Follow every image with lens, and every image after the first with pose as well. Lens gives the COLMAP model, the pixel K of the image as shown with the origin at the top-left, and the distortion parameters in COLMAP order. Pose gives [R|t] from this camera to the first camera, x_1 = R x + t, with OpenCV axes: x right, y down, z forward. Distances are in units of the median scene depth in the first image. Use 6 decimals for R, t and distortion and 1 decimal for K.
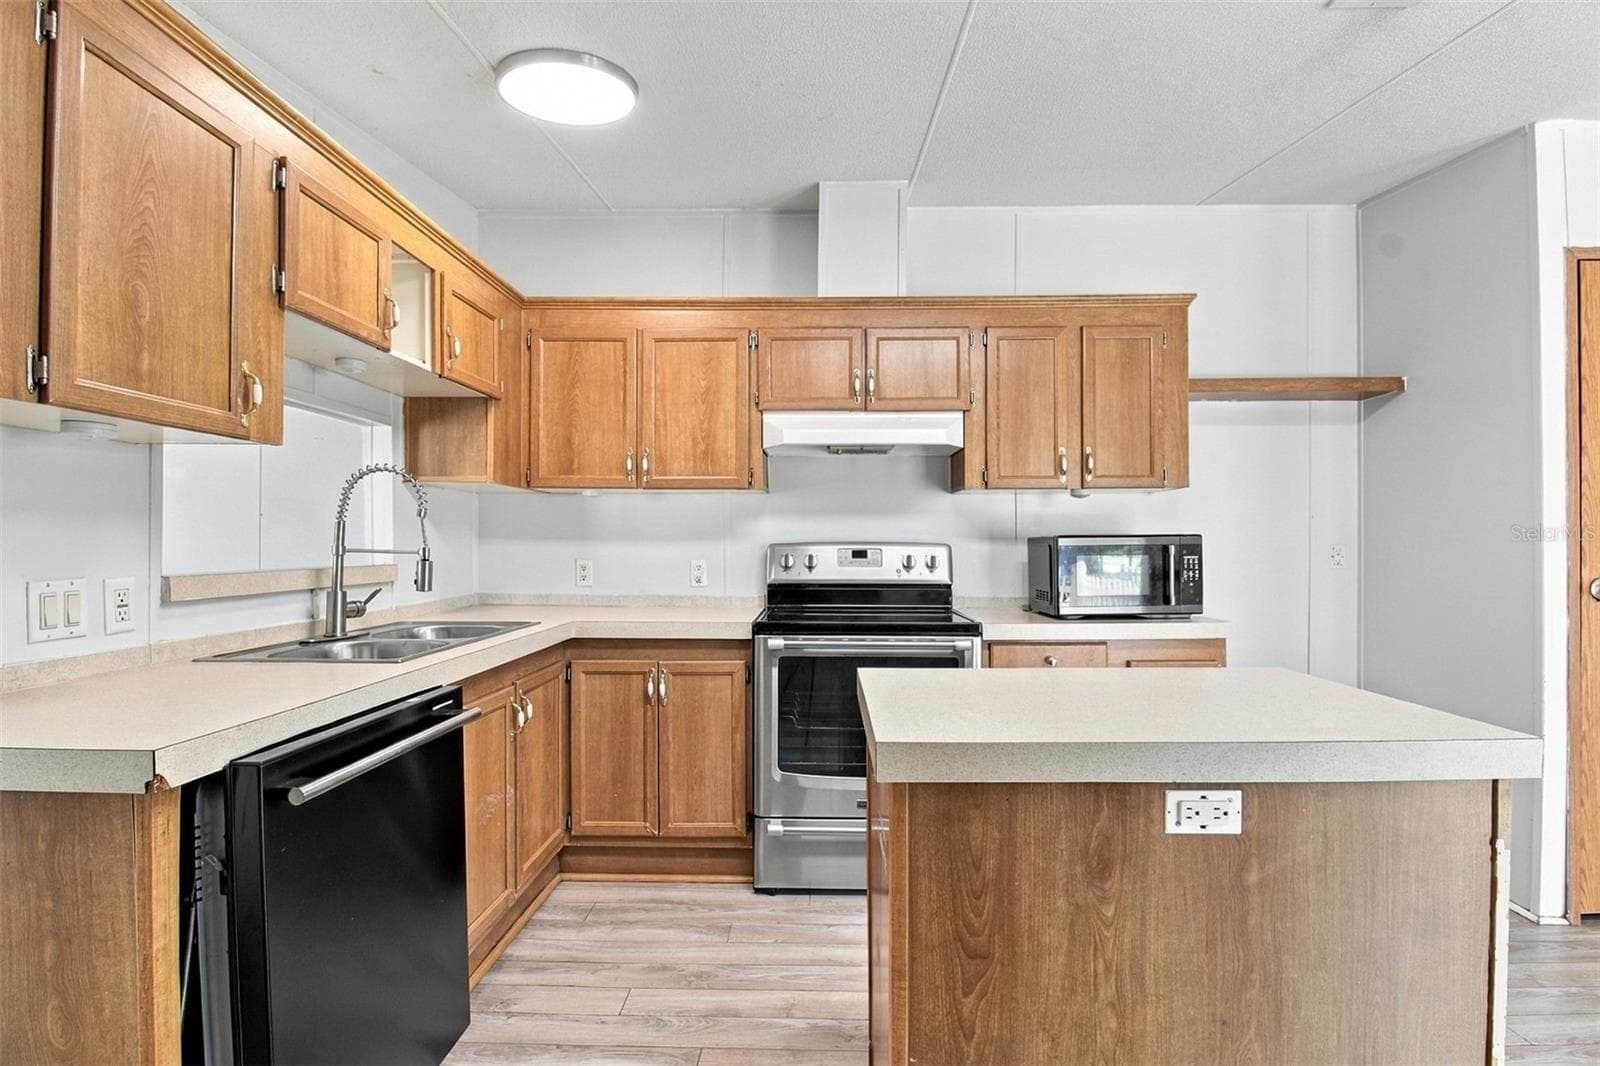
lens RADIAL K [[751.9, 0, 788.8], [0, 751.9, 546.3], [0, 0, 1]] dist [-0.012611, -0.007687]
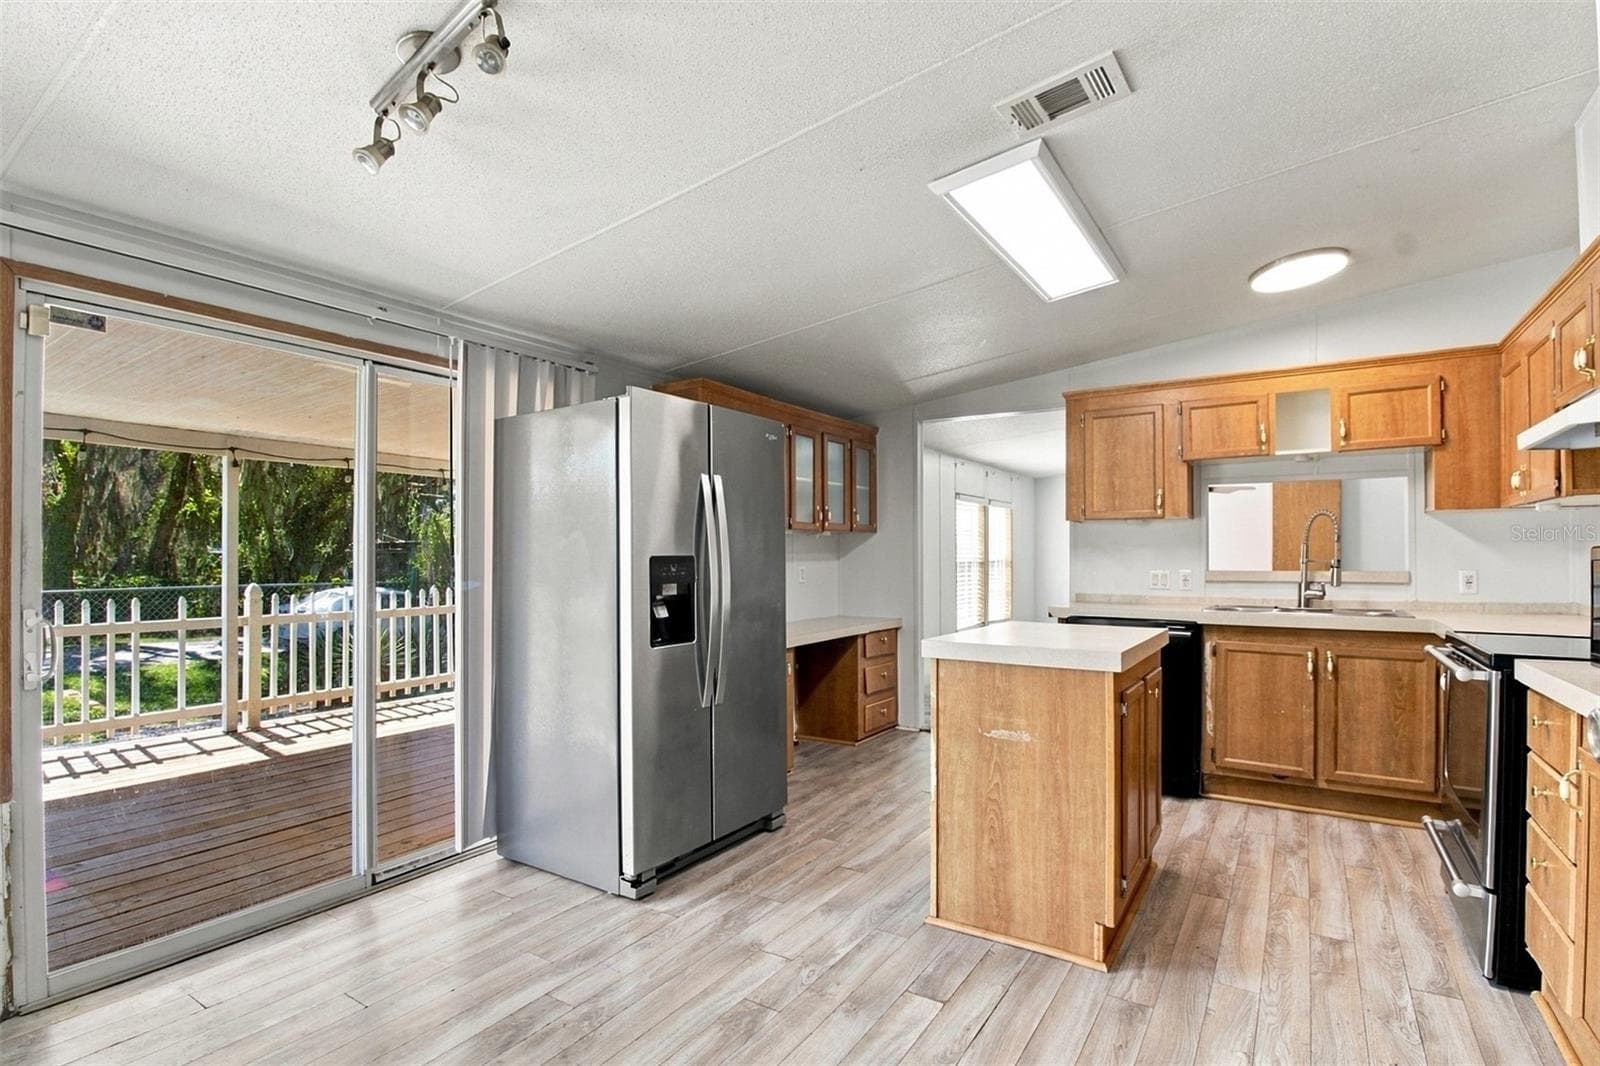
lens RADIAL K [[751.9, 0, 828.2], [0, 751.9, 552.9], [0, 0, 1]] dist [-0.012611, -0.007687]
pose [[-0.497327, -0.004509, -0.867552, 1.467492], [0.000355, 0.999985, -0.005401, -0.003328], [0.867563, -0.002994, -0.497318, 0.861453]]
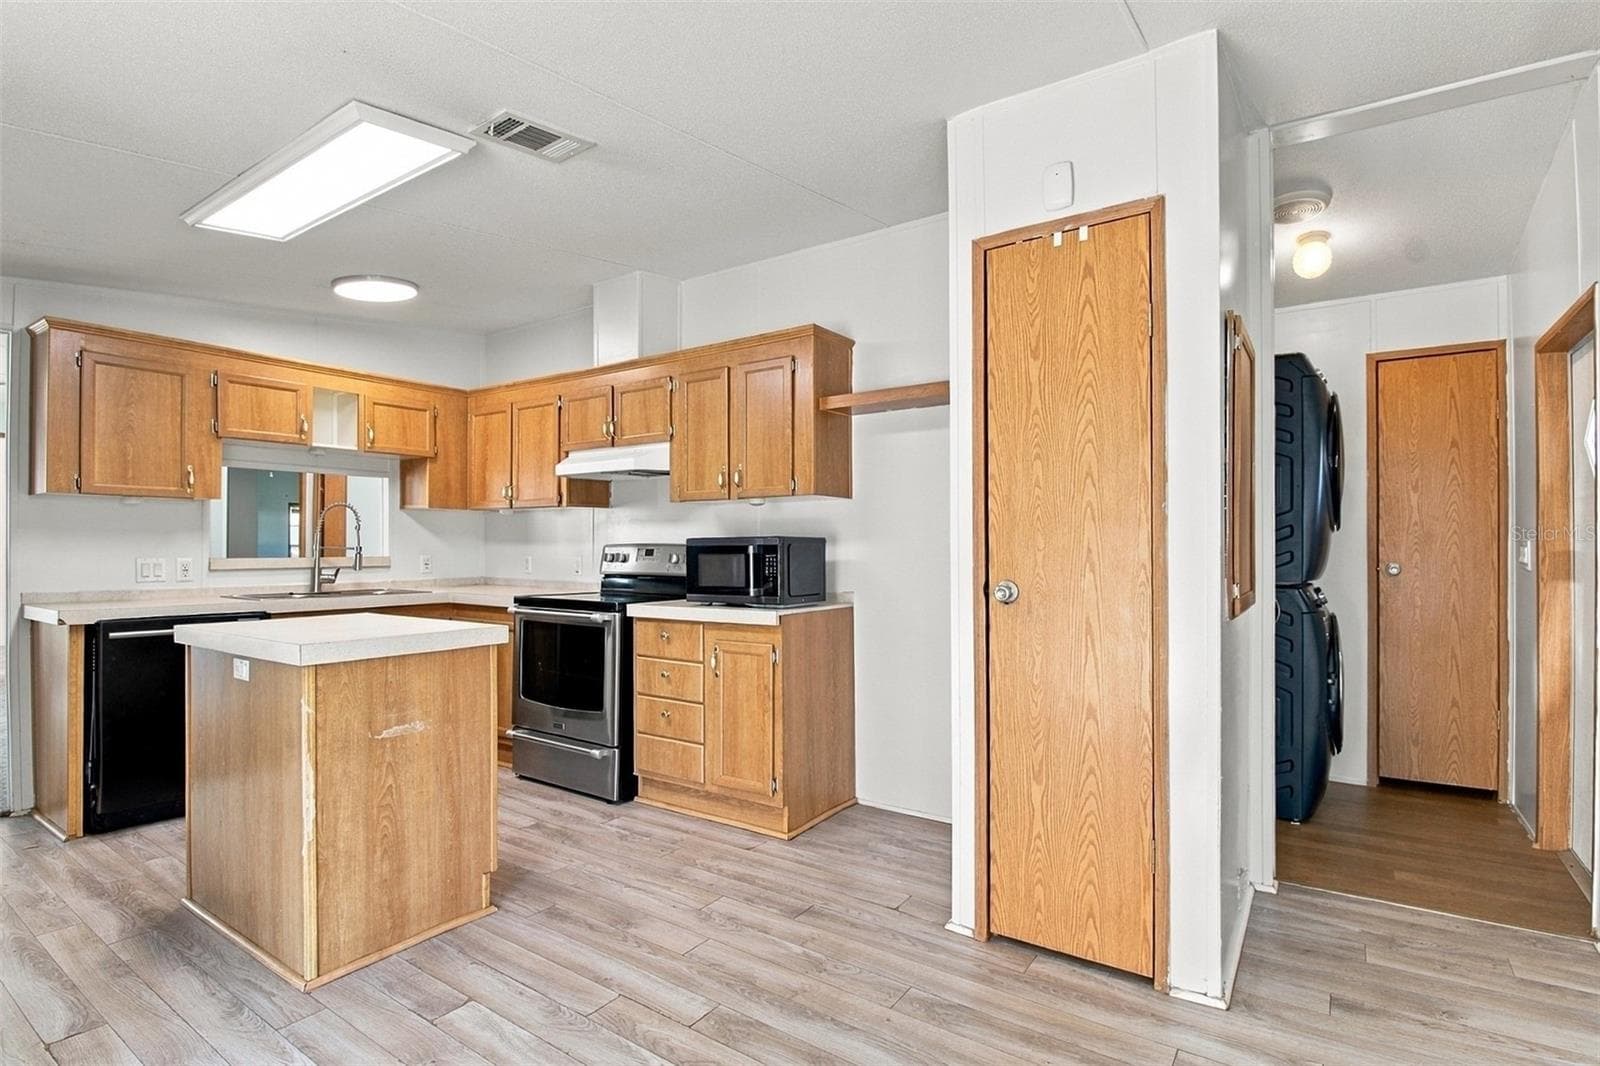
lens RADIAL K [[768.0, 0, 788.9], [0, 768.0, 544.3], [0, 0, 1]] dist [-0.012153, 0.000349]
pose [[0.839506, 0.000589, -0.543351, 1.414281], [-0.003661, 0.999983, -0.004572, 0.001997], [0.543338, 0.005828, 0.839493, 0.008567]]
